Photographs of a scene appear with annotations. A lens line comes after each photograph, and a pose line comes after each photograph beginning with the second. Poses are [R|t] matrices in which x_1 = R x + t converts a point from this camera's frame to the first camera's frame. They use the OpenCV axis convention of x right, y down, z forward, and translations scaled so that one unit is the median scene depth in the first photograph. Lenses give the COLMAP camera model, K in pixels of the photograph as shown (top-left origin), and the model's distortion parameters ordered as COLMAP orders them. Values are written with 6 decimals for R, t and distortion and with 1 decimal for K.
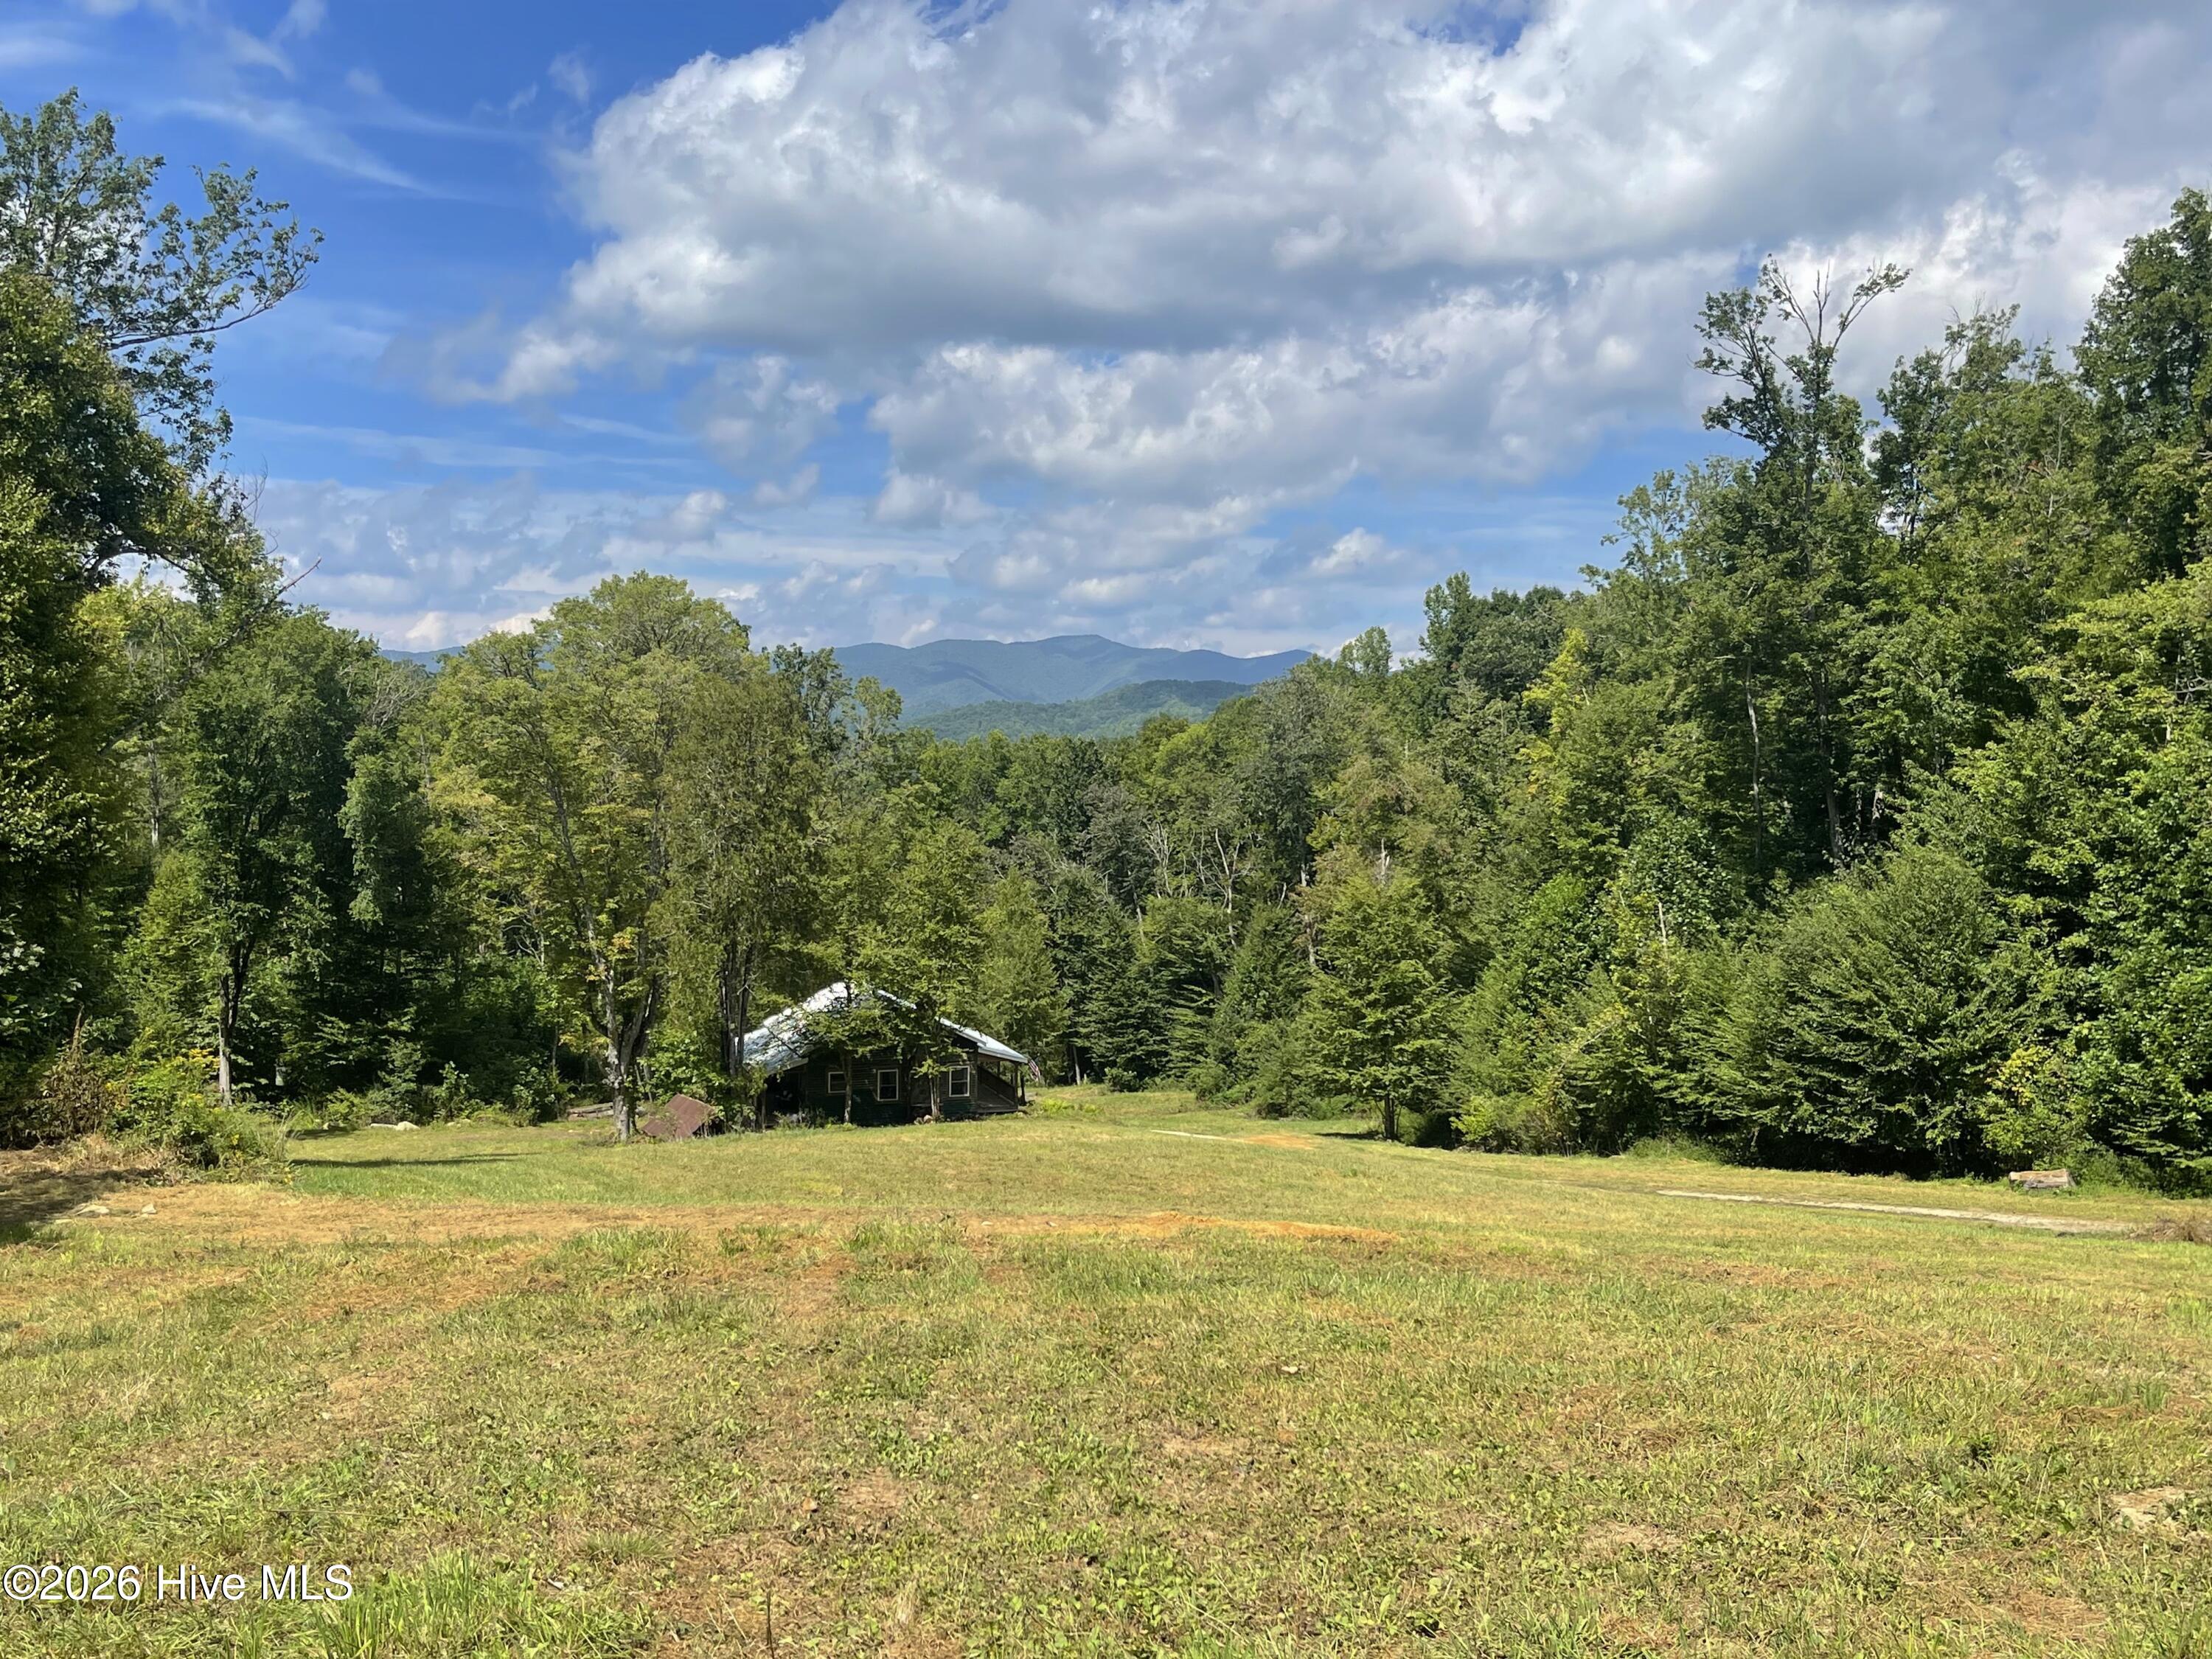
lens RADIAL K [[2187.8, 0, 1103.8], [0, 2187.8, 836.5], [0, 0, 1]] dist [-0.012792, 0.000000]
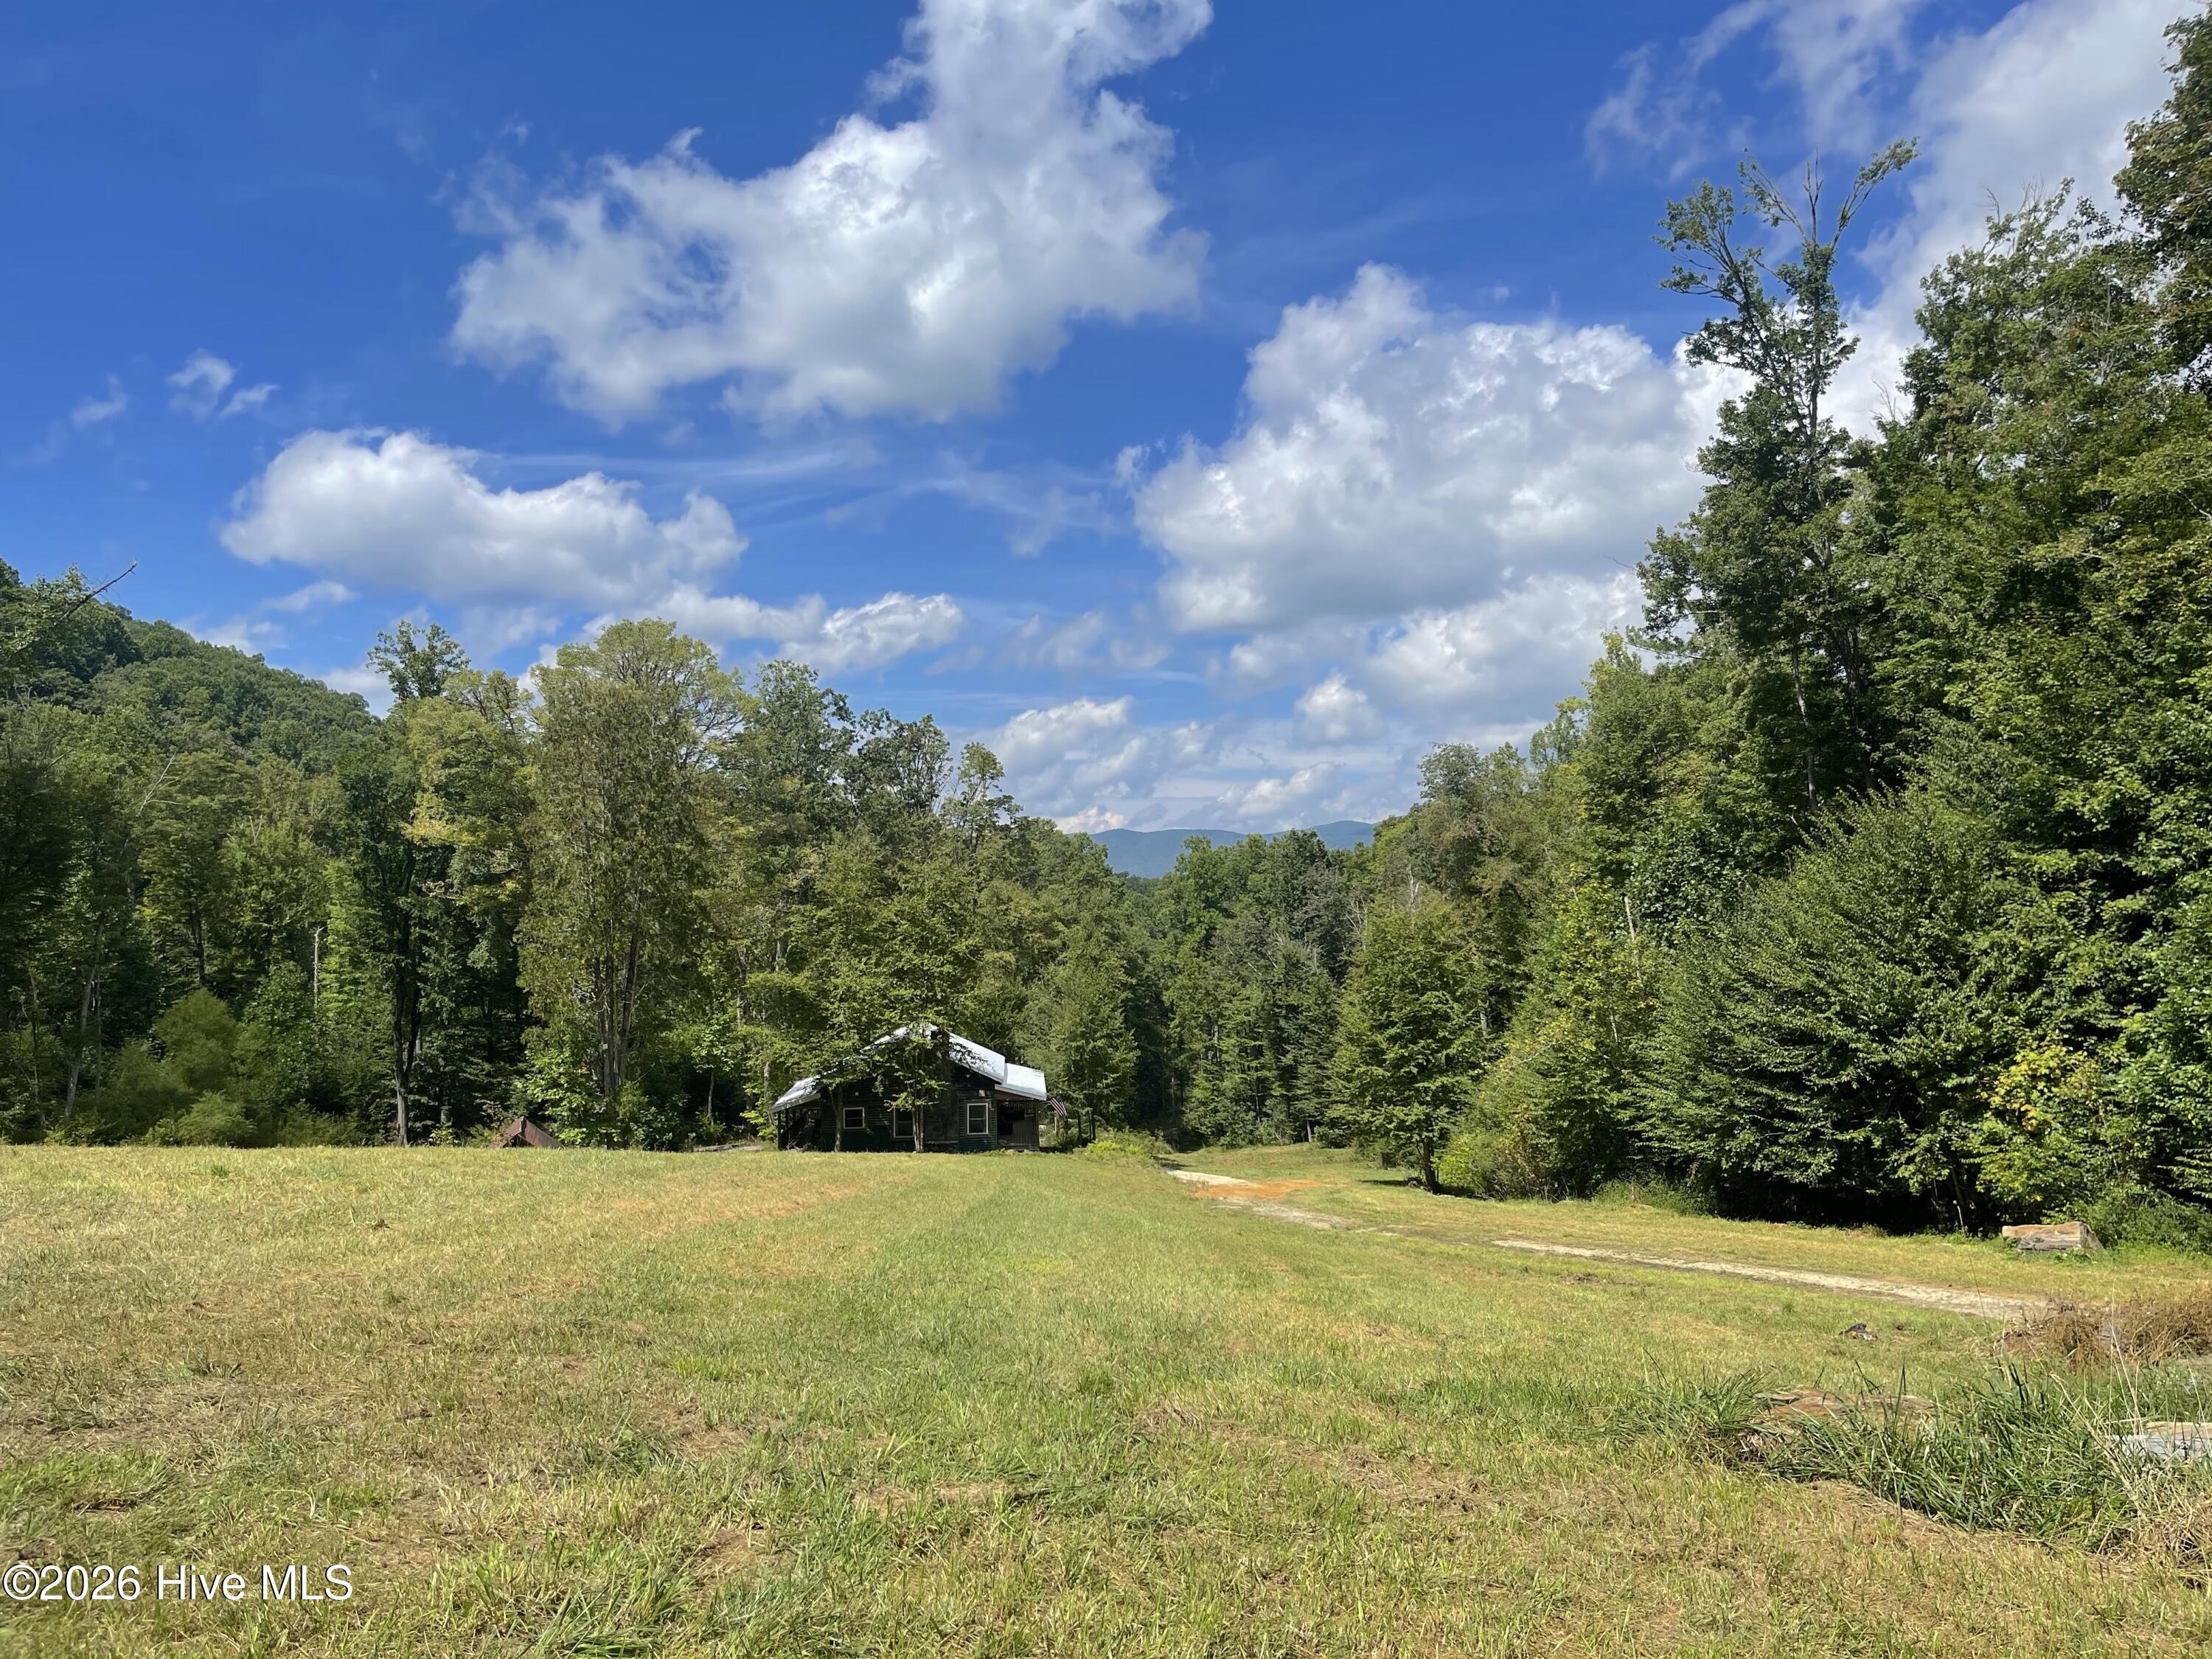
lens RADIAL K [[1683.3, 0, 1108.6], [0, 1683.3, 824.1], [0, 0, 1]] dist [0.007384, 0.006039]
pose [[0.971423, -0.033572, -0.234968, 0.245185], [0.013778, 0.996253, -0.085383, 0.062651], [0.236954, 0.079706, 0.968246, 0.369953]]
